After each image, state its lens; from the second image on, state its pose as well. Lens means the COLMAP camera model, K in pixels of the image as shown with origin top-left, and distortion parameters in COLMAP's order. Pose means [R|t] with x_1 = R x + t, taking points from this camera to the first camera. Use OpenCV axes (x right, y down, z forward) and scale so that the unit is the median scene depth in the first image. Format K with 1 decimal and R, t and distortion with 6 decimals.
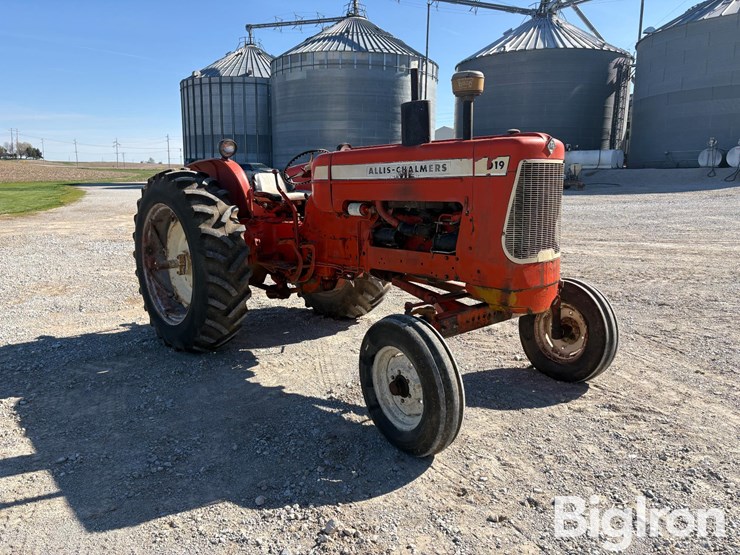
lens RADIAL K [[545.2, 0, 369.5], [0, 545.2, 287.1], [0, 0, 1]] dist [0.042093, -0.000907]
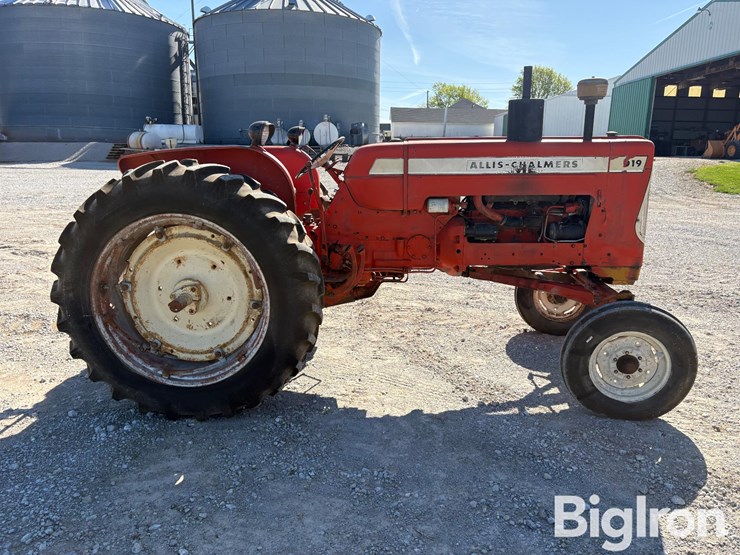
lens RADIAL K [[556.1, 0, 371.8], [0, 556.1, 295.6], [0, 0, 1]] dist [0.000398, -0.000888]
pose [[0.714610, -0.171986, 0.678051, -0.881057], [0.131709, 0.985049, 0.111045, -0.125282], [-0.687012, 0.009952, 0.726578, 0.434426]]
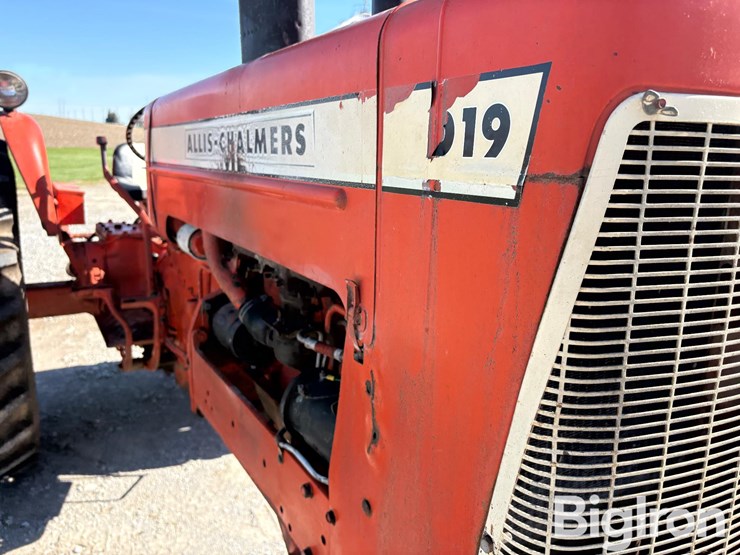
lens RADIAL K [[561.0, 0, 370.0], [0, 561.0, 277.5], [0, 0, 1]] dist [0.003346, -0.003804]
pose [[0.983292, 0.063577, -0.170575, 0.197241], [-0.058375, 0.997669, 0.035348, -0.154341], [0.172425, -0.024800, 0.984710, 0.696925]]
